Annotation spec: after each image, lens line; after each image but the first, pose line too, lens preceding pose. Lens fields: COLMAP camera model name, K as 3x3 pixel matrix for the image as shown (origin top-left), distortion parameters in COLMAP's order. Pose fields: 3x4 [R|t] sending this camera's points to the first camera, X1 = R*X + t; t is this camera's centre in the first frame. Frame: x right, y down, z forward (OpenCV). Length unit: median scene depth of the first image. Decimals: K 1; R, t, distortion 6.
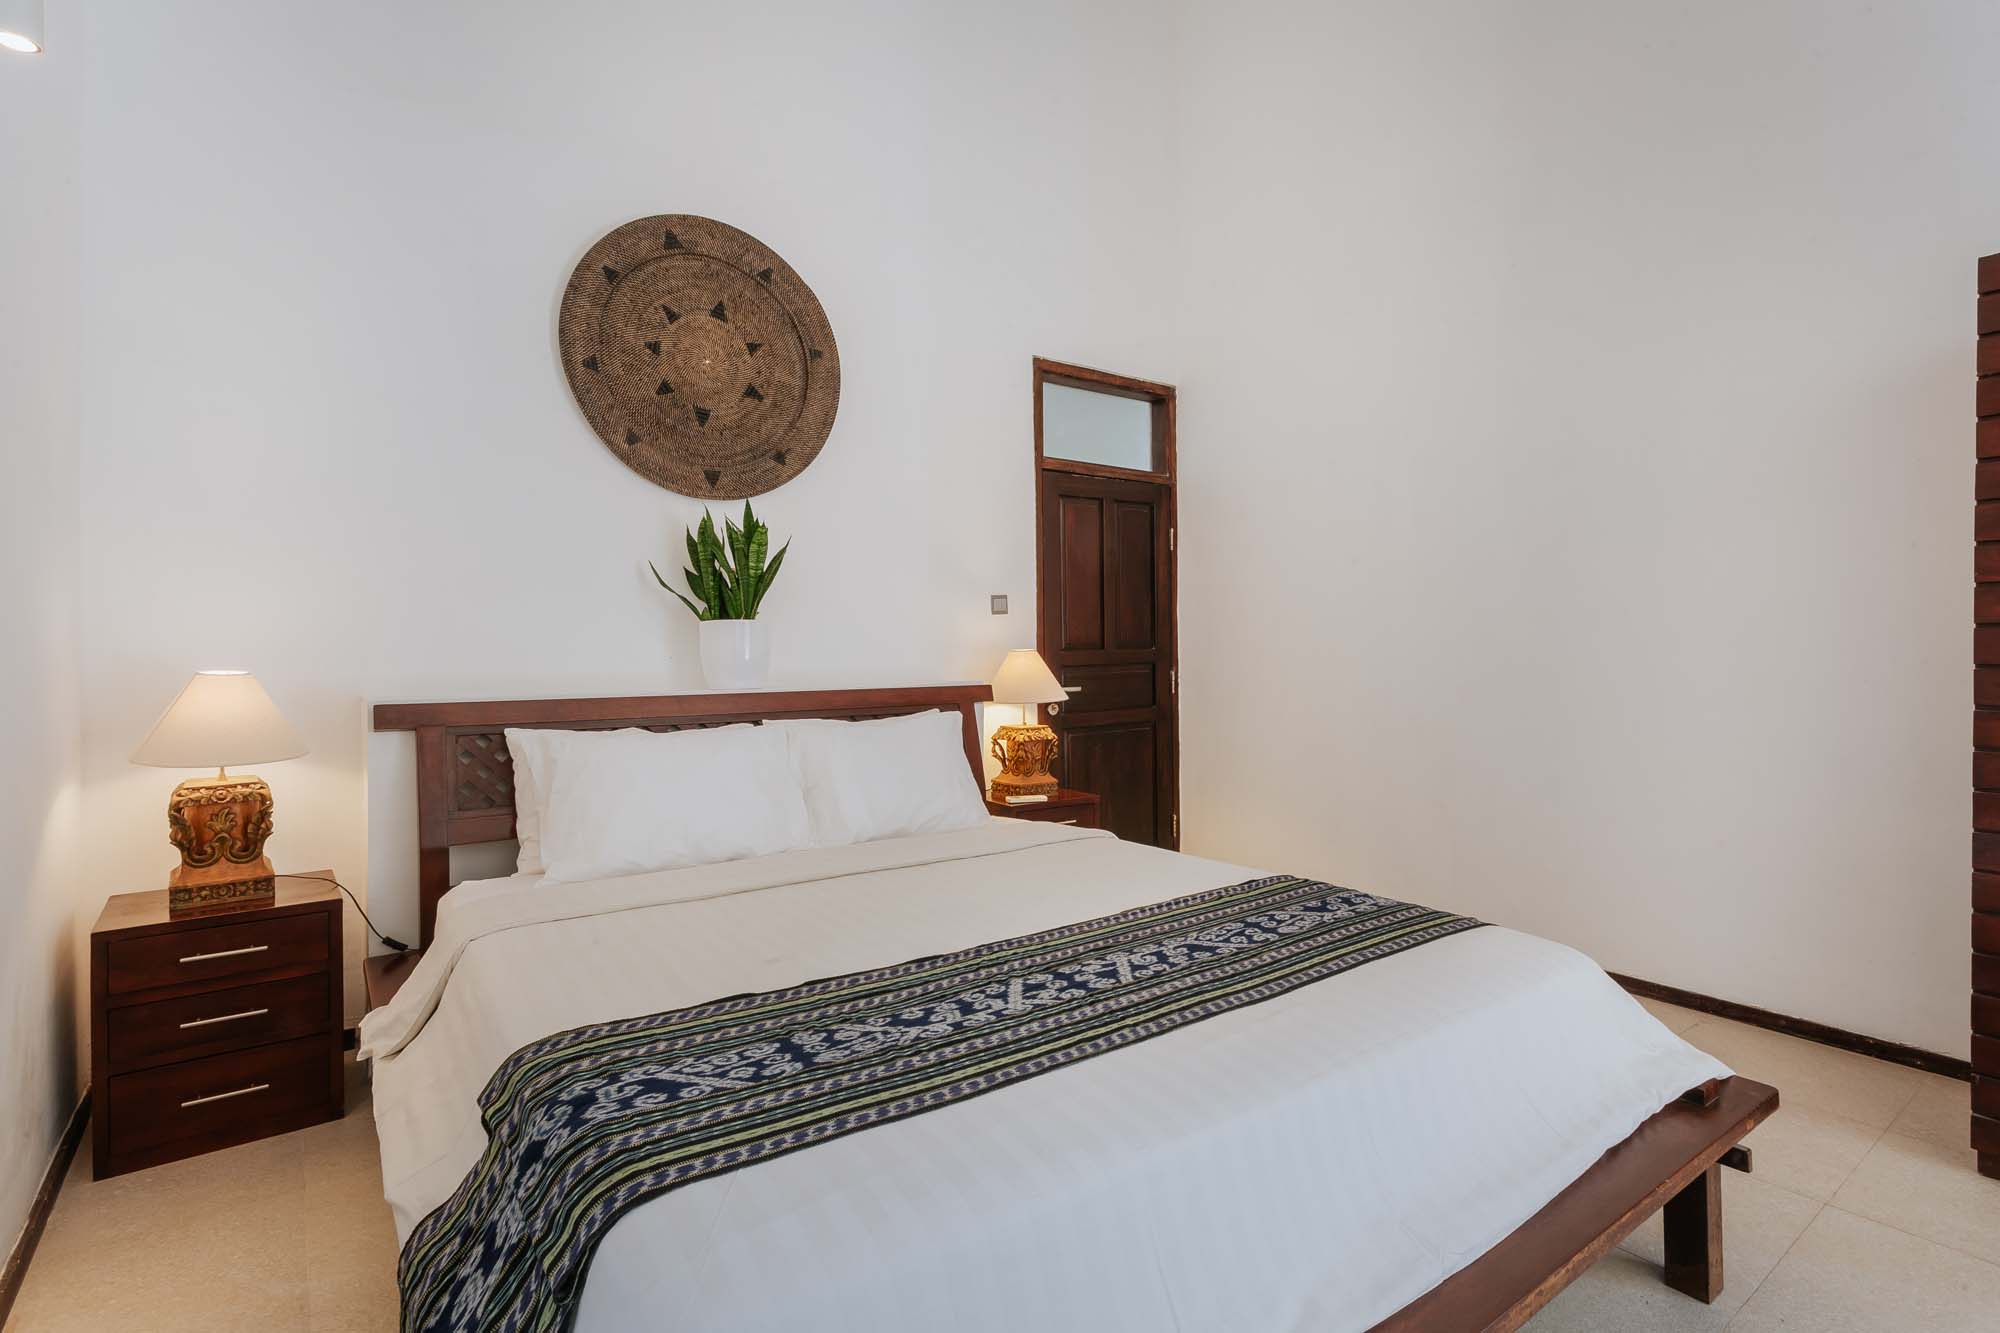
lens RADIAL K [[950.4, 0, 1008.1], [0, 950.4, 653.6], [0, 0, 1]] dist [0.000092, -0.000467]
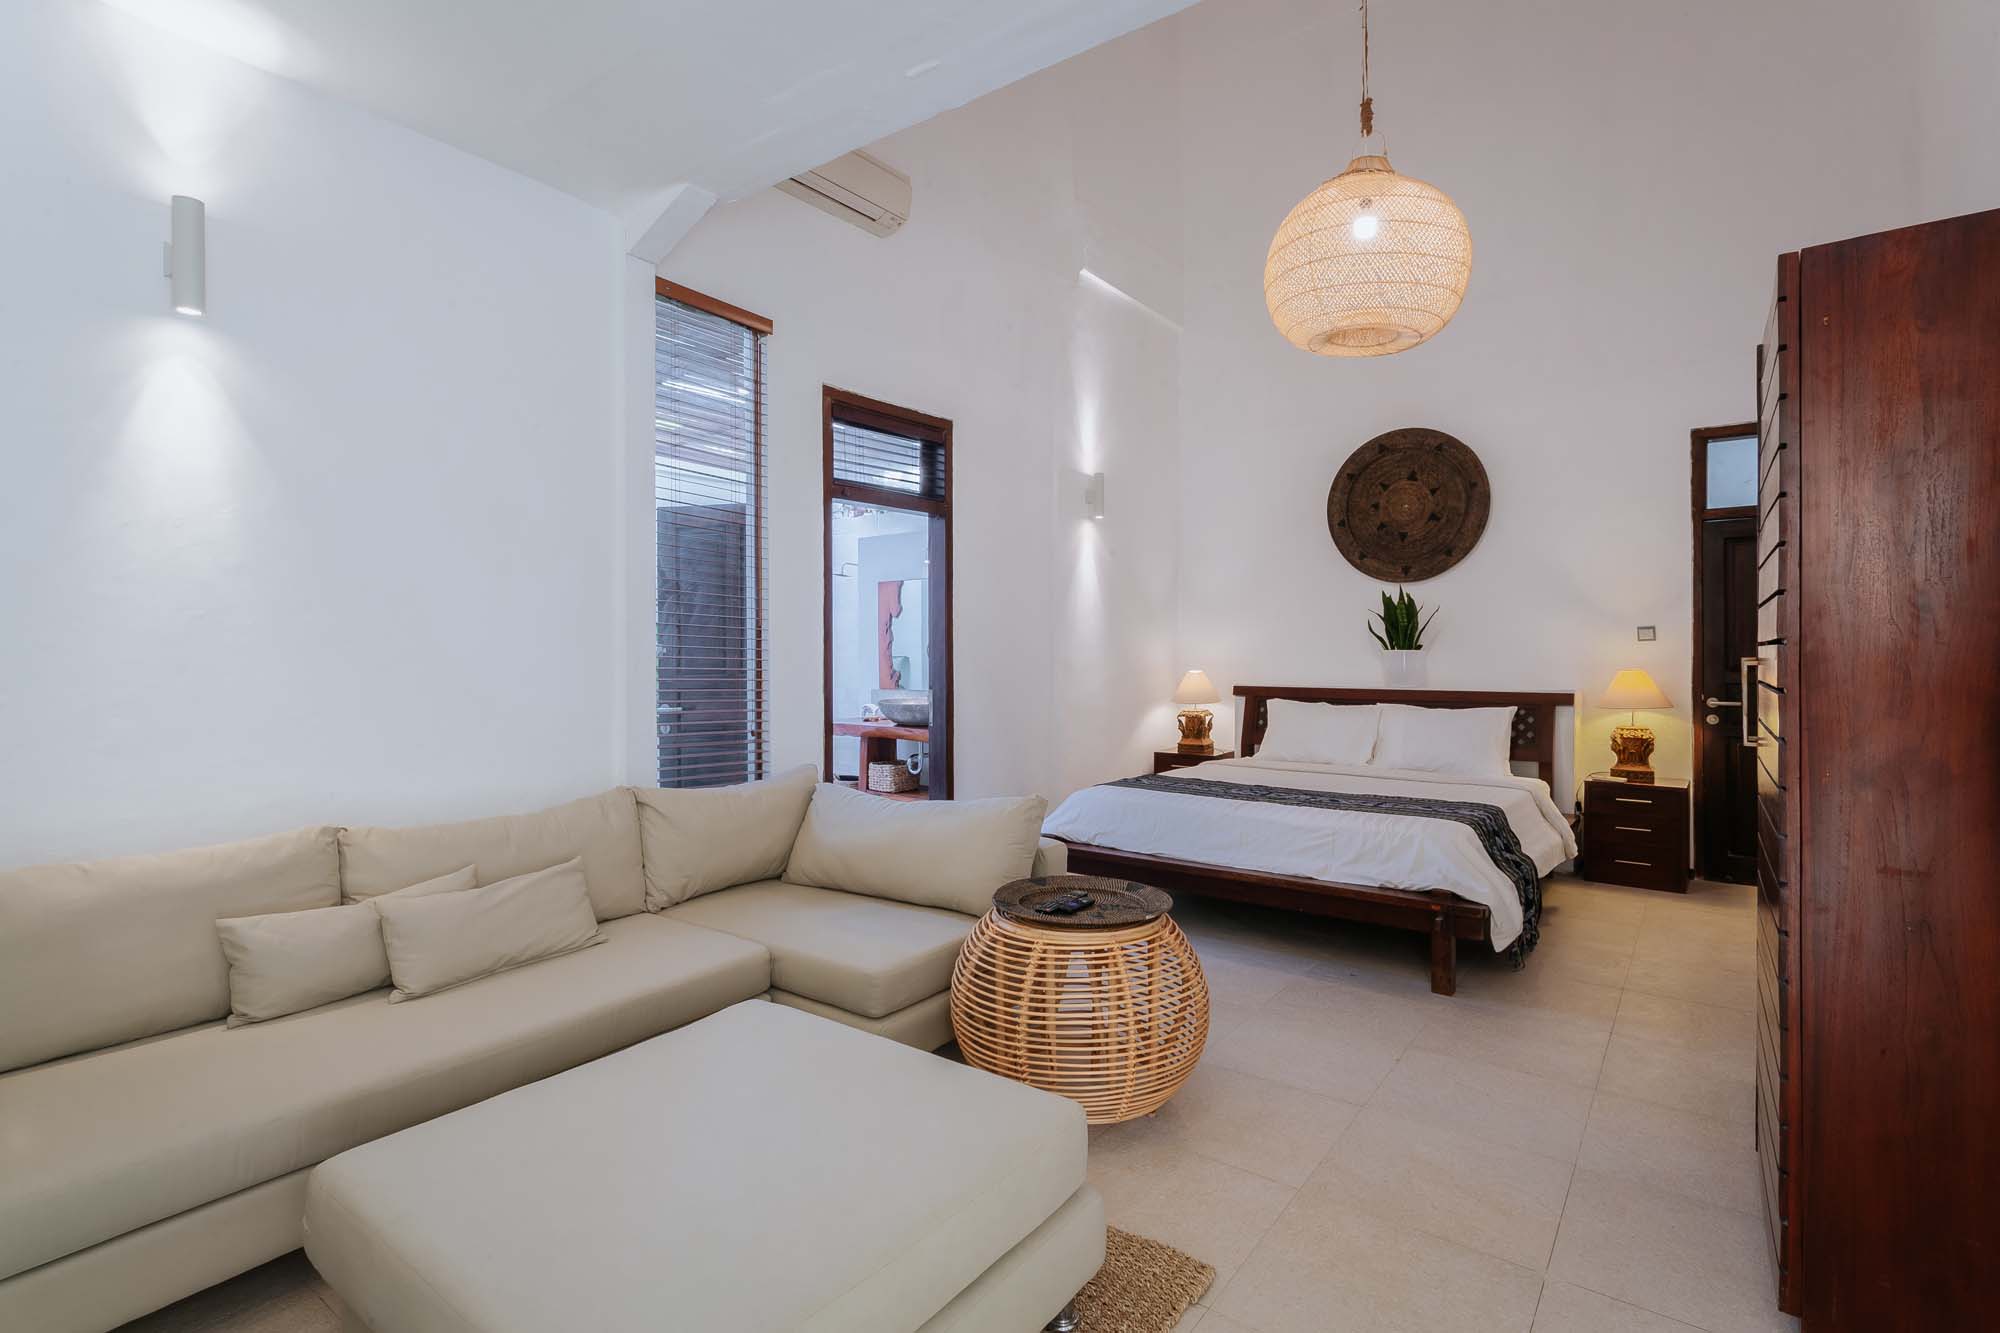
lens RADIAL K [[950.4, 0, 1008.1], [0, 950.4, 653.6], [0, 0, 1]] dist [0.000092, -0.000467]
pose [[0.314555, 0.009226, -0.949194, 1.197358], [-0.004036, 0.999957, 0.008382, -0.039283], [0.949231, 0.001194, 0.314579, -0.296079]]
